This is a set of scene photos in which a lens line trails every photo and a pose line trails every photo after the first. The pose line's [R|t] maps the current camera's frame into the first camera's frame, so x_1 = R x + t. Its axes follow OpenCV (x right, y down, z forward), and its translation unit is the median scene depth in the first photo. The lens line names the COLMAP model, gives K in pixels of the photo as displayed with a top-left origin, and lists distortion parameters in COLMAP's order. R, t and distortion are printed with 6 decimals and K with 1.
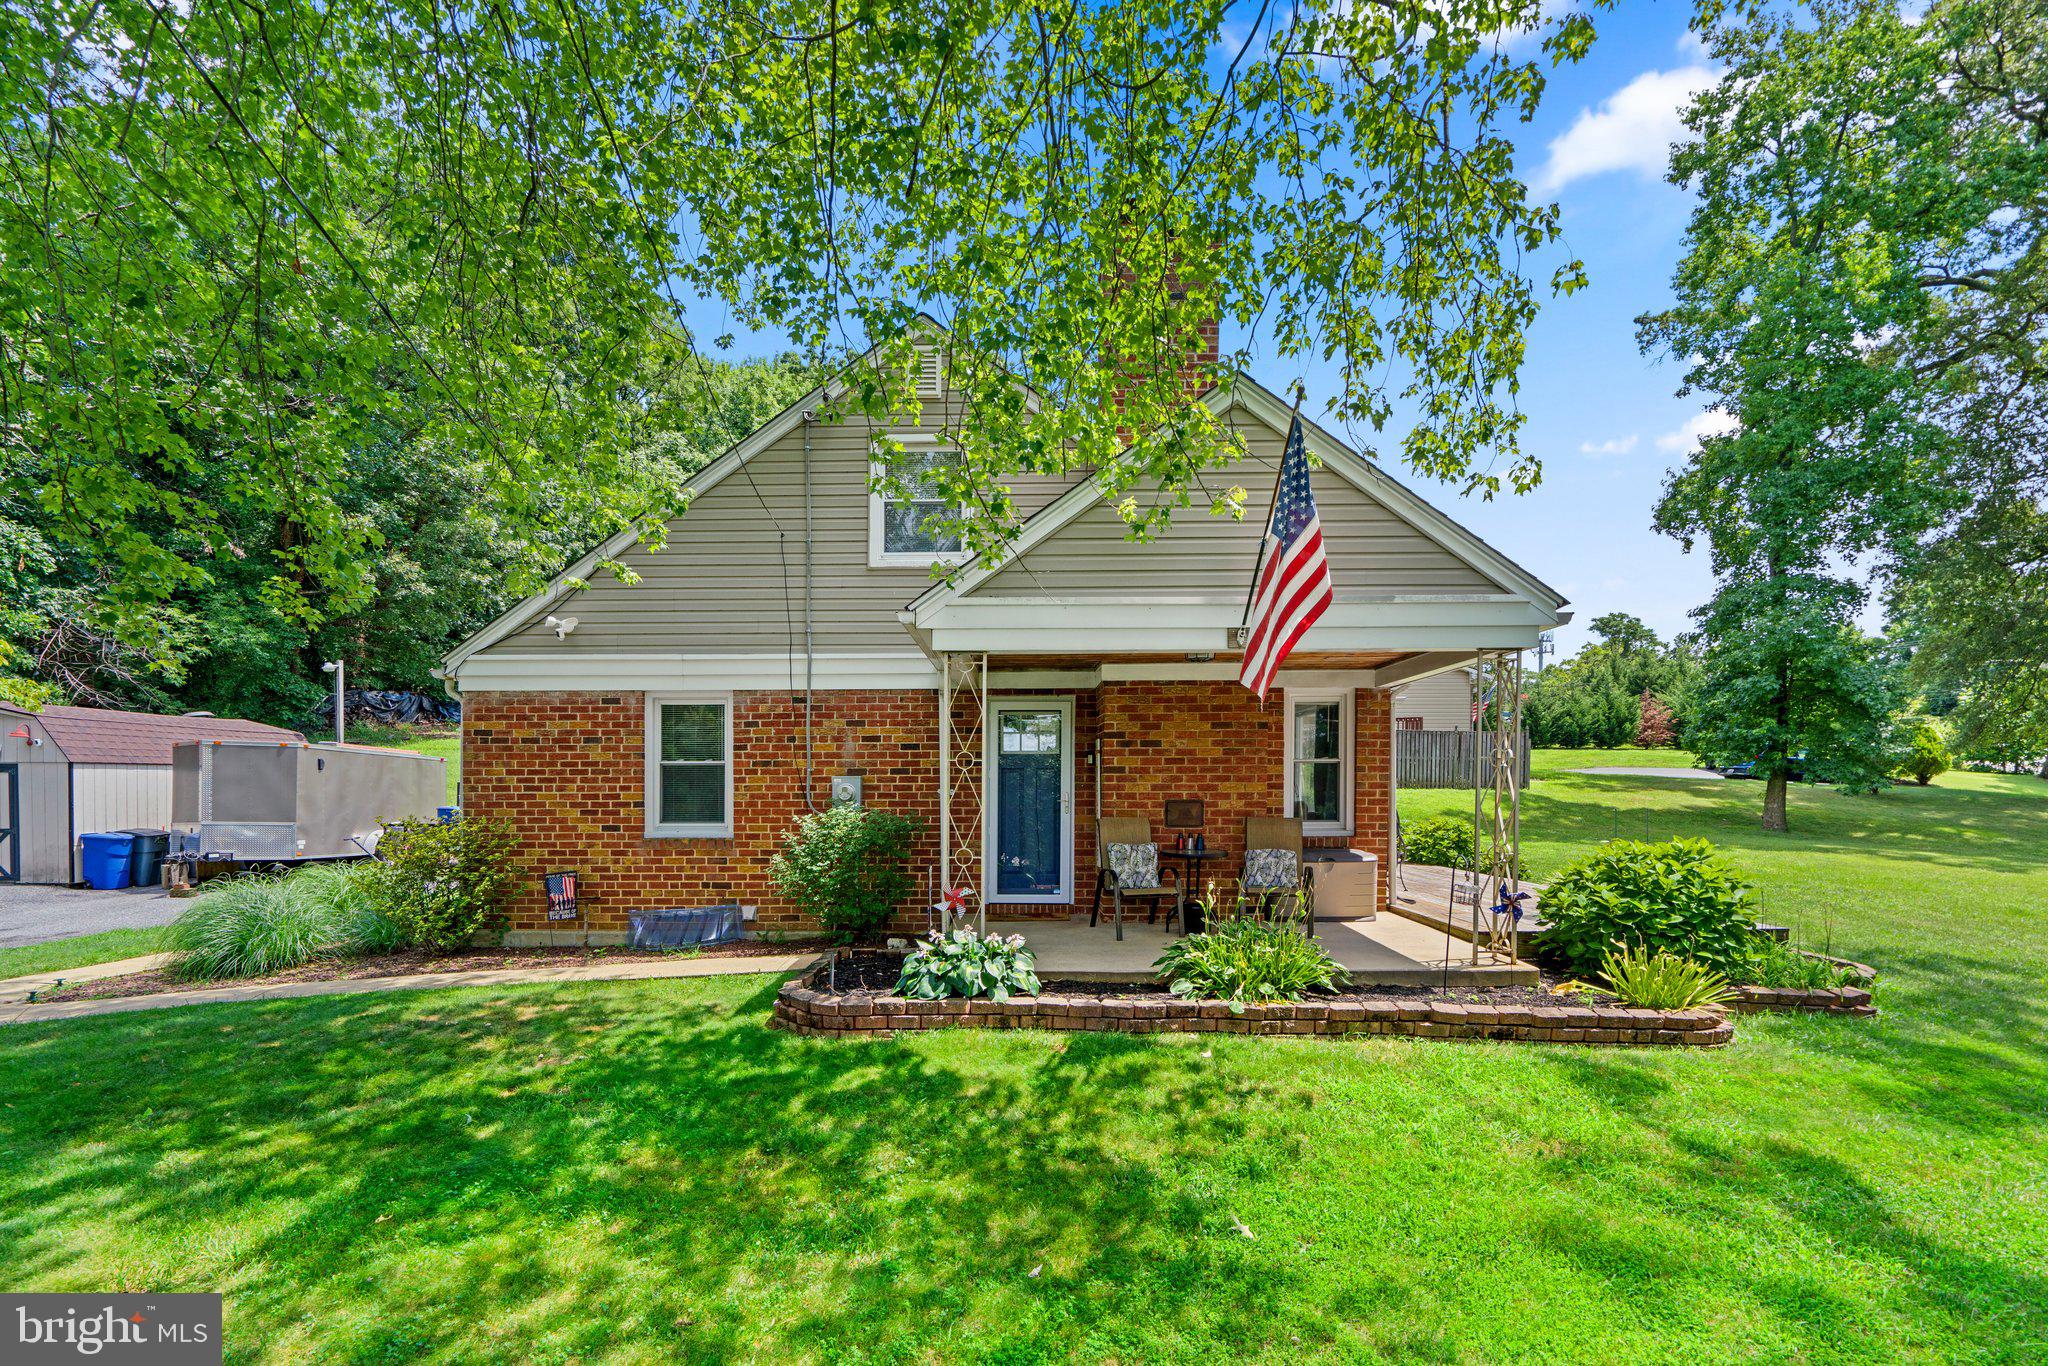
lens RADIAL K [[947.1, 0, 1016.5], [0, 947.1, 803.7], [0, 0, 1]] dist [-0.000706, -0.000474]
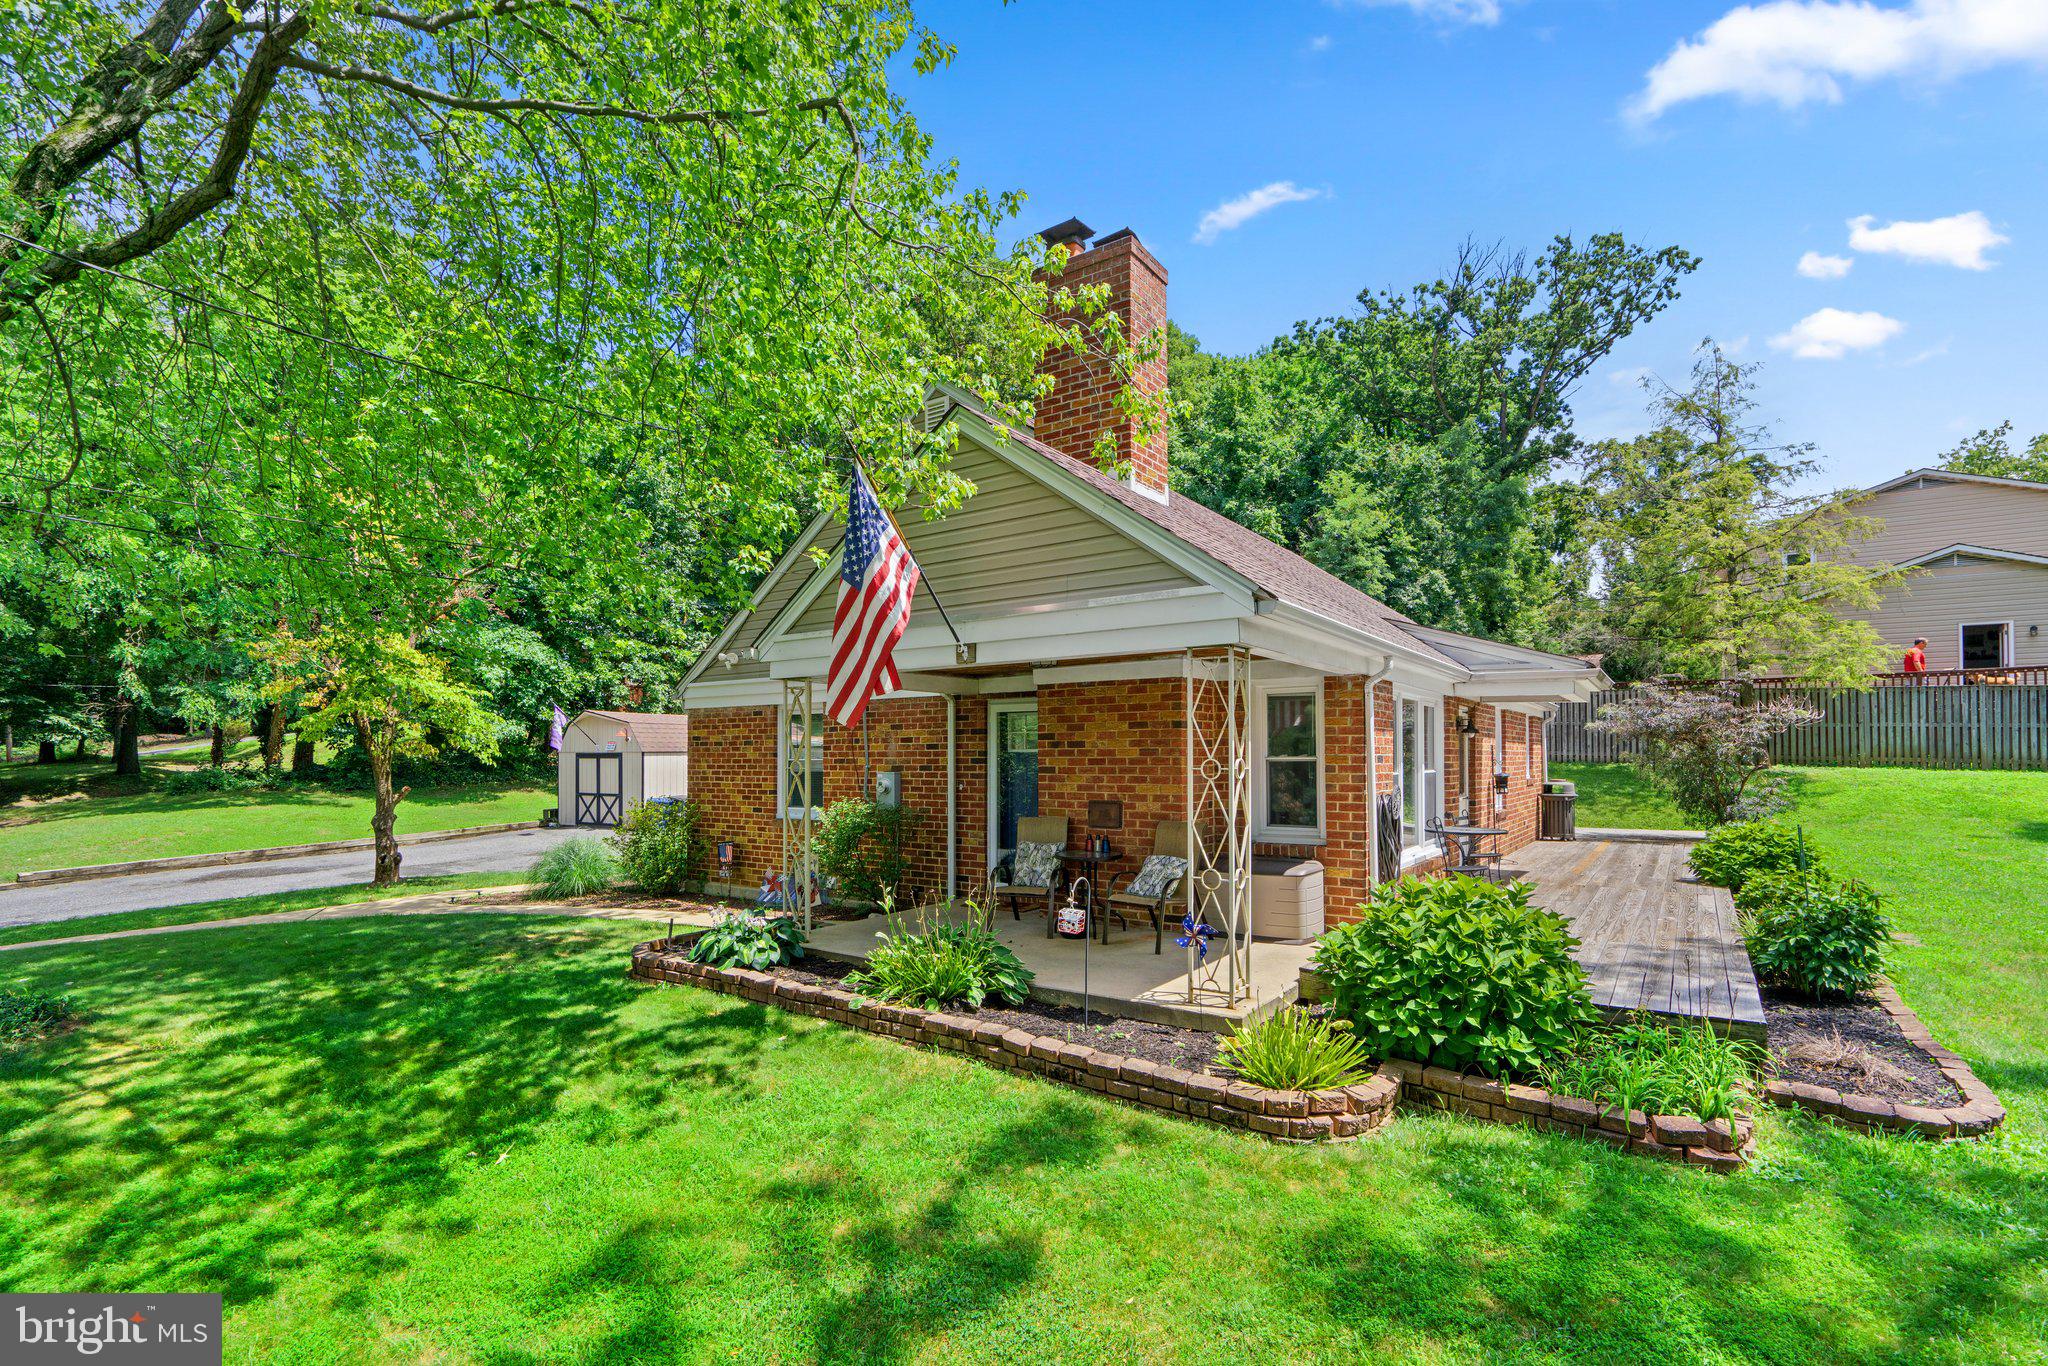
lens RADIAL K [[929.7, 0, 1023.6], [0, 929.7, 735.3], [0, 0, 1]] dist [-0.002945, -0.000198]
pose [[0.827322, -0.014436, -0.561543, 0.614456], [-0.006046, 0.999383, -0.034601, -0.035641], [0.561696, 0.032021, 0.826724, 0.131938]]
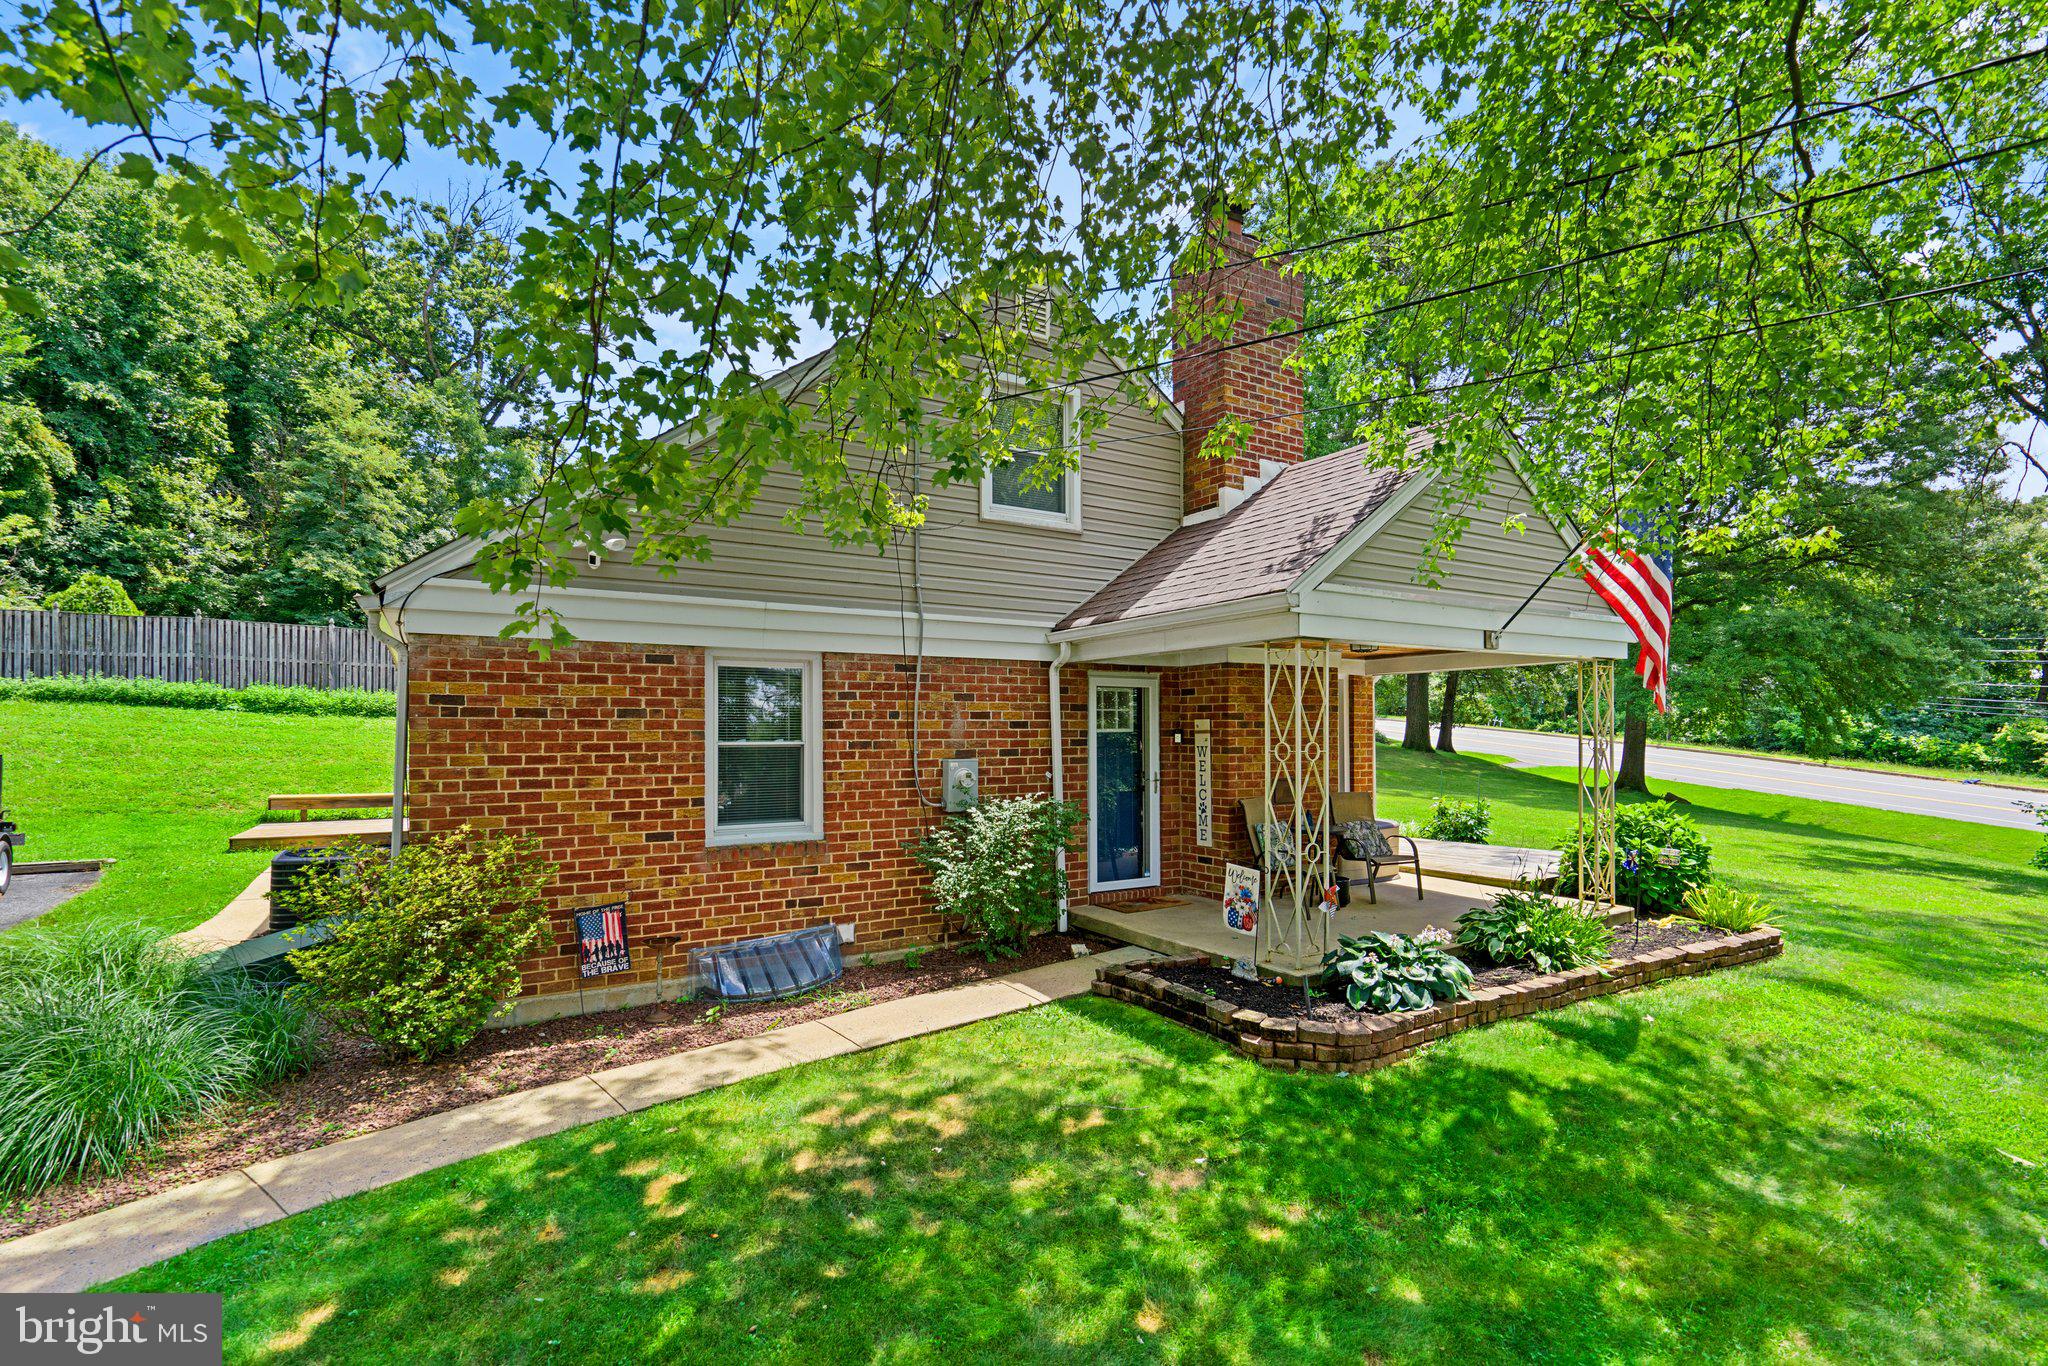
lens RADIAL K [[929.7, 0, 1023.6], [0, 929.7, 735.3], [0, 0, 1]] dist [-0.002945, -0.000198]
pose [[0.846699, -0.001295, 0.532071, -0.575049], [0.012541, 0.999768, -0.017523, -0.035249], [-0.531925, 0.021509, 0.846518, 0.261865]]
